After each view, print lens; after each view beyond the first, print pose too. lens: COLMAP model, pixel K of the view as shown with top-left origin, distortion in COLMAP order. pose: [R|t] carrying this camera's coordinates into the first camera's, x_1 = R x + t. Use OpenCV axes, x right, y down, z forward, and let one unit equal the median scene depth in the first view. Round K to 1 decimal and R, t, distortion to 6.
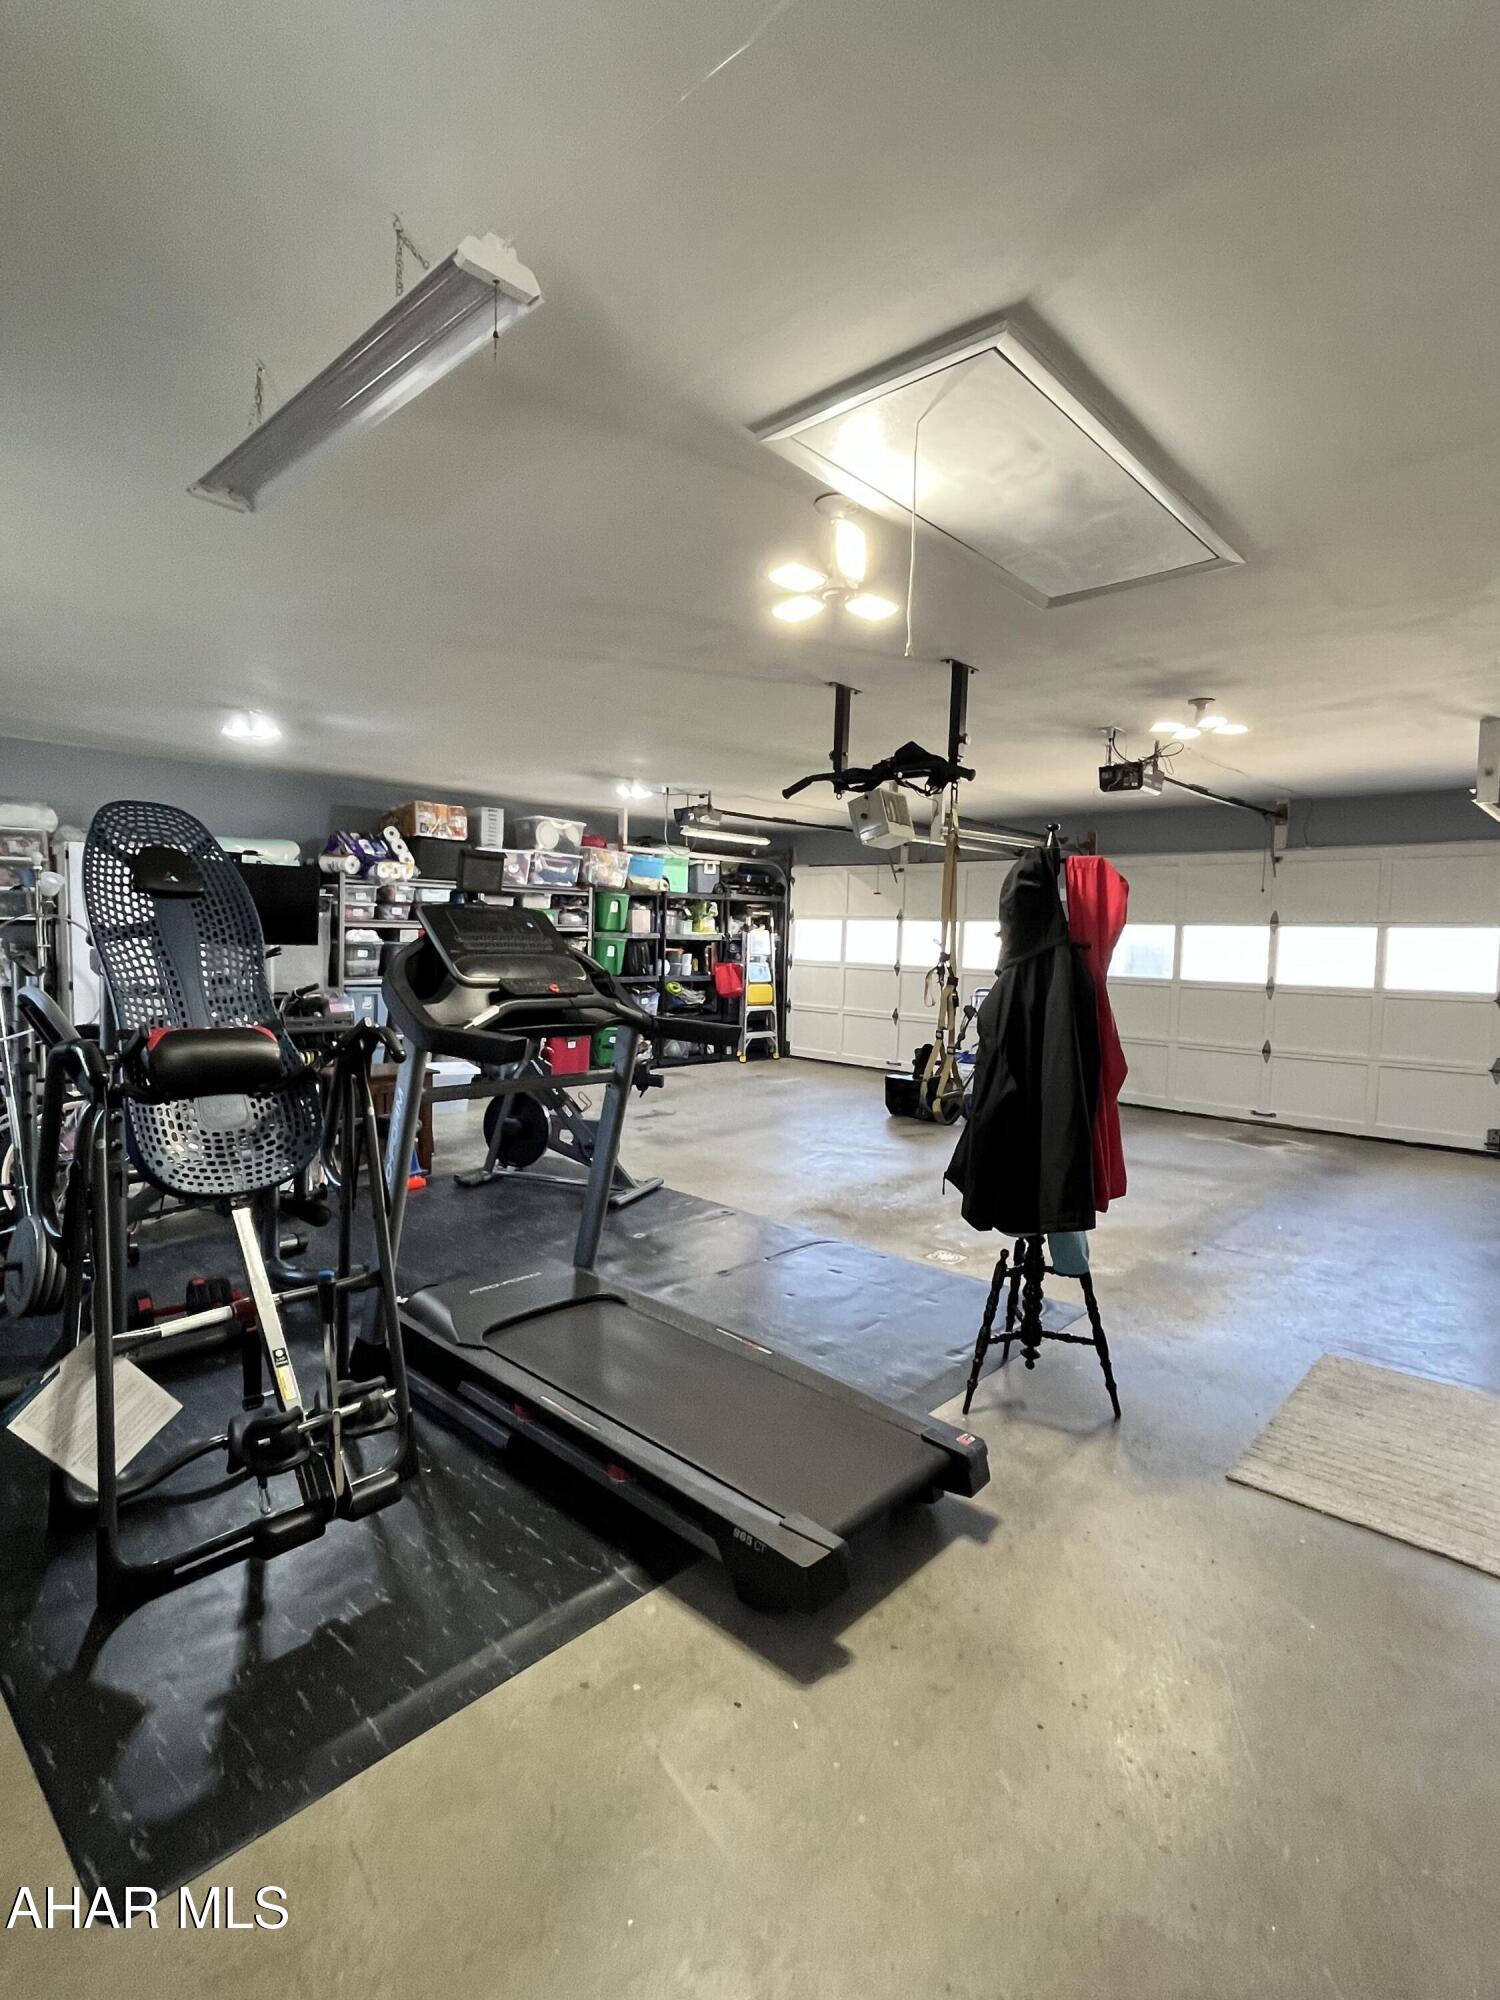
lens RADIAL K [[964.4, 0, 745.5], [0, 964.4, 1002.8], [0, 0, 1]] dist [-0.005527, -0.000265]
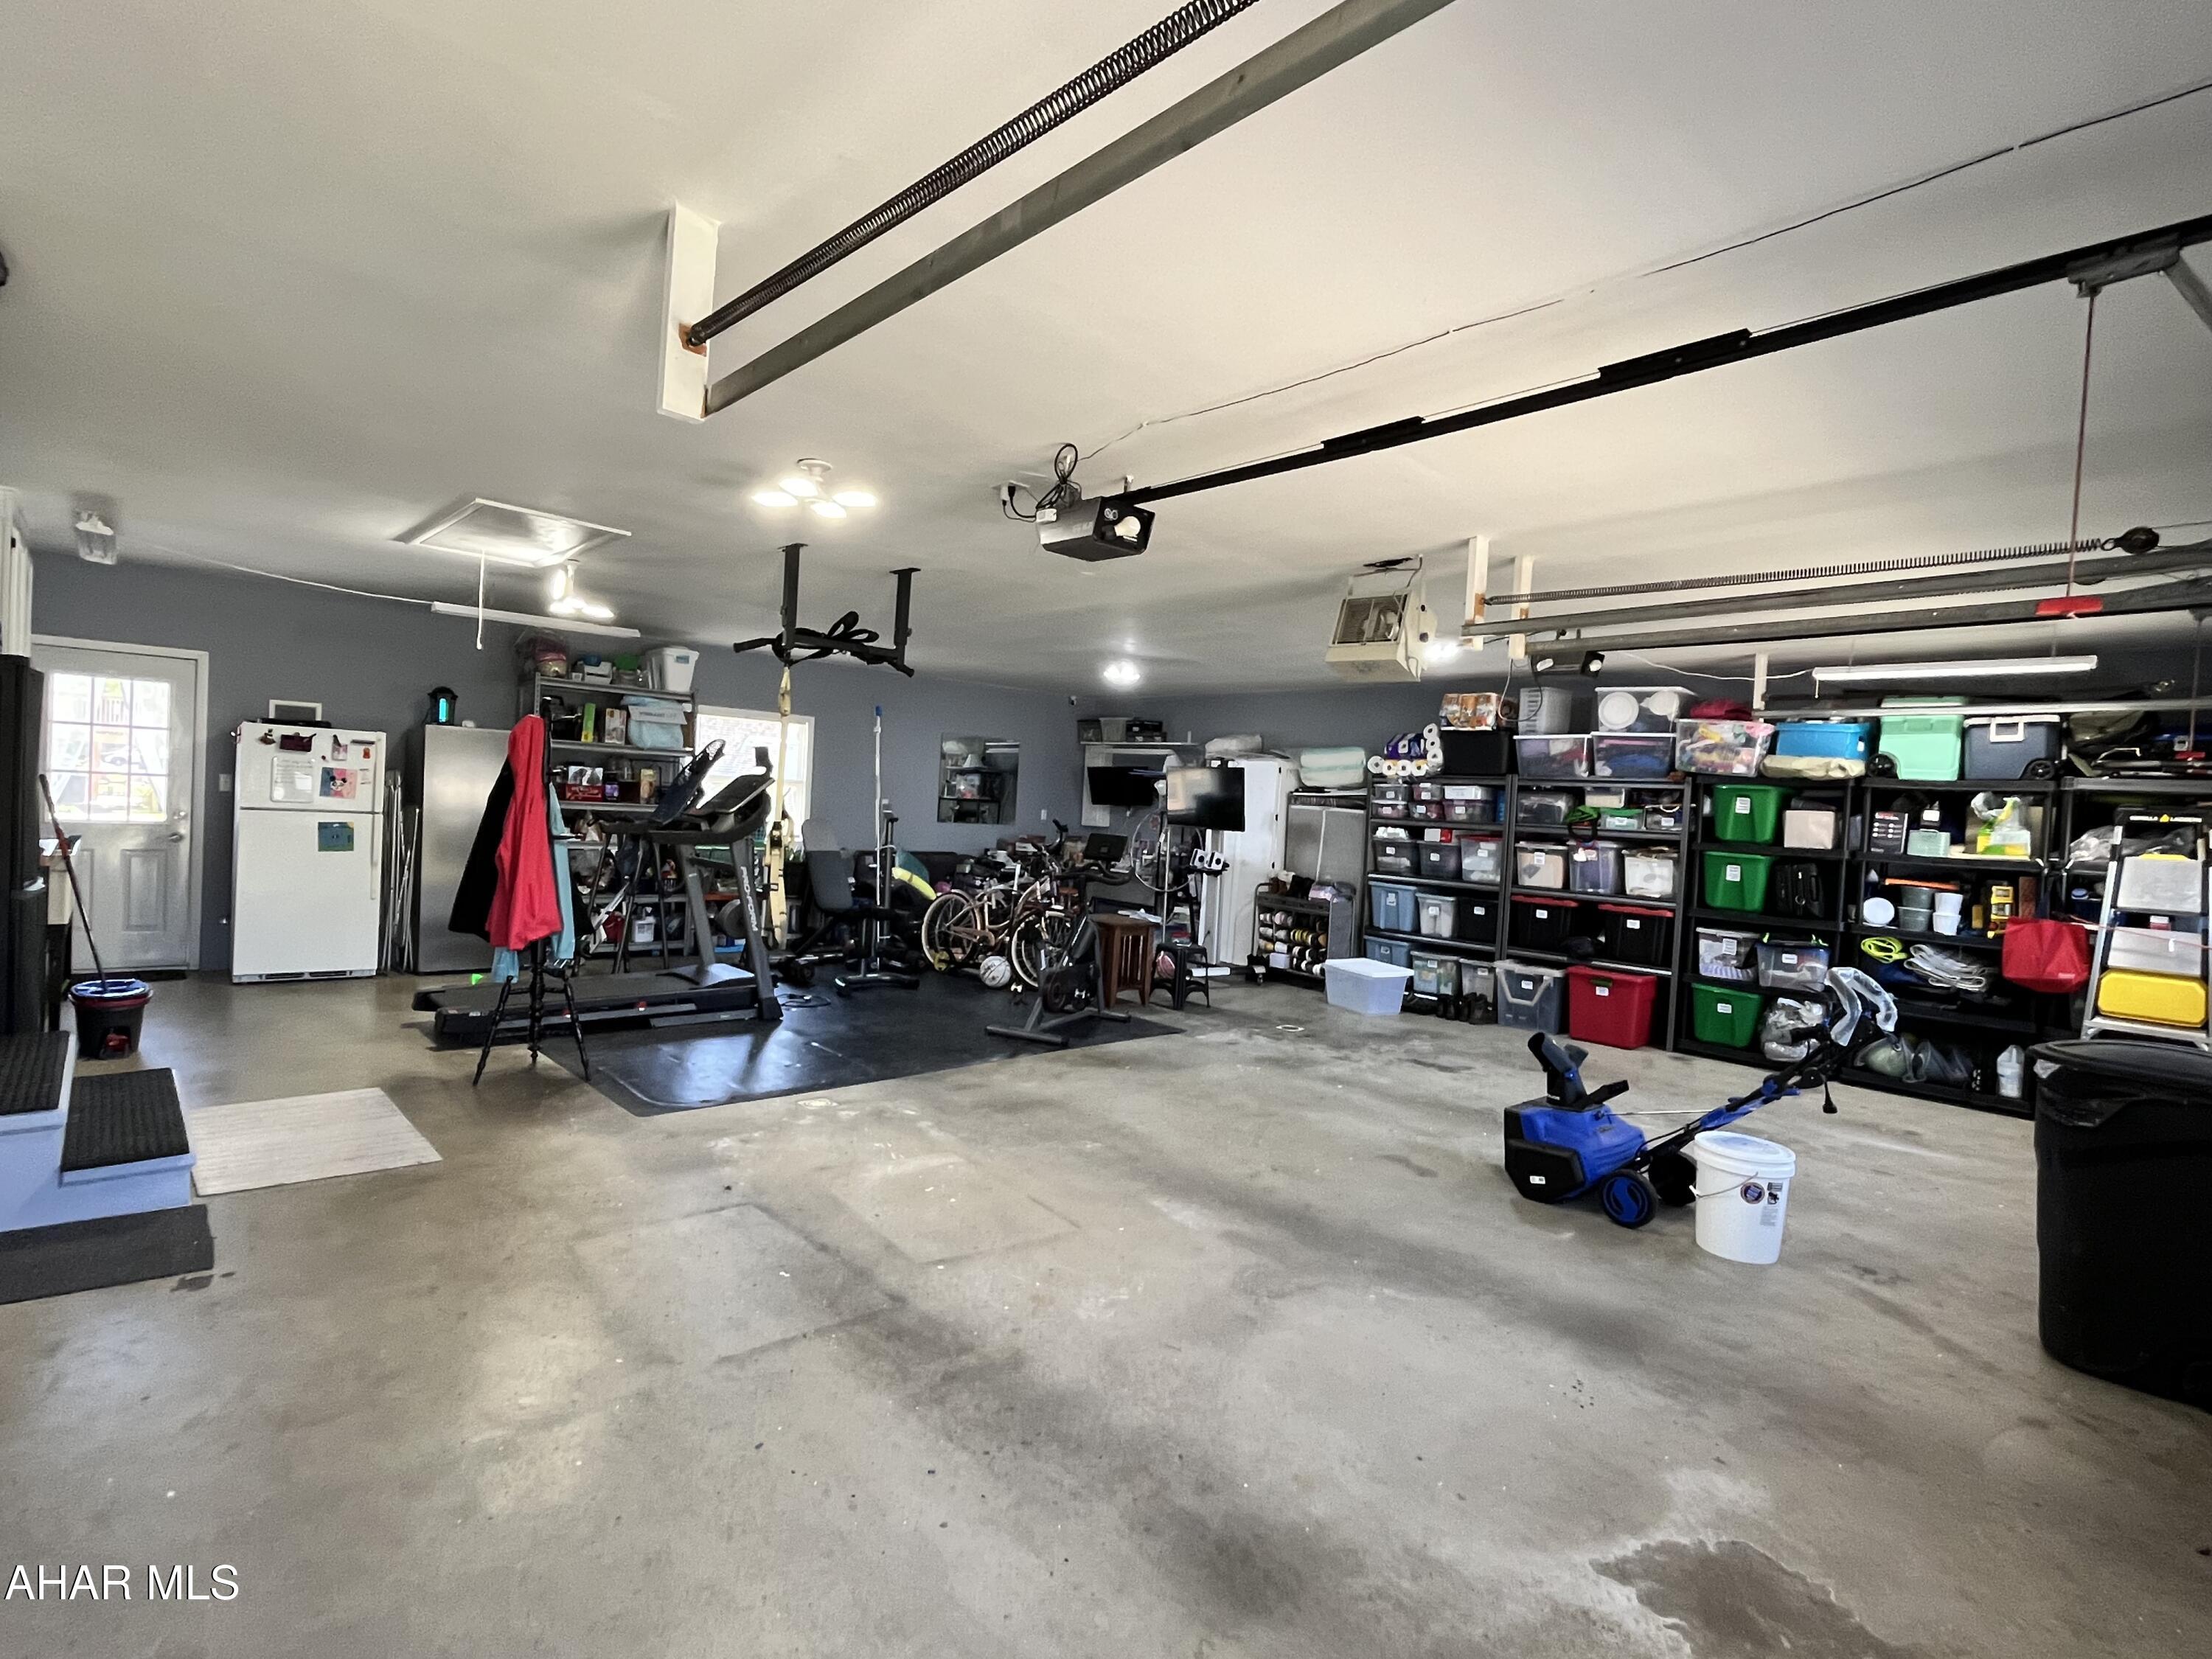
lens RADIAL K [[1066.6, 0, 1102.3], [0, 1066.6, 826.6], [0, 0, 1]] dist [-0.005527, -0.000265]
pose [[-0.072556, 0.000524, -0.997364, 0.619675], [-0.117706, 0.993007, 0.009085, -0.040283], [0.990394, 0.118055, -0.071987, 0.621427]]
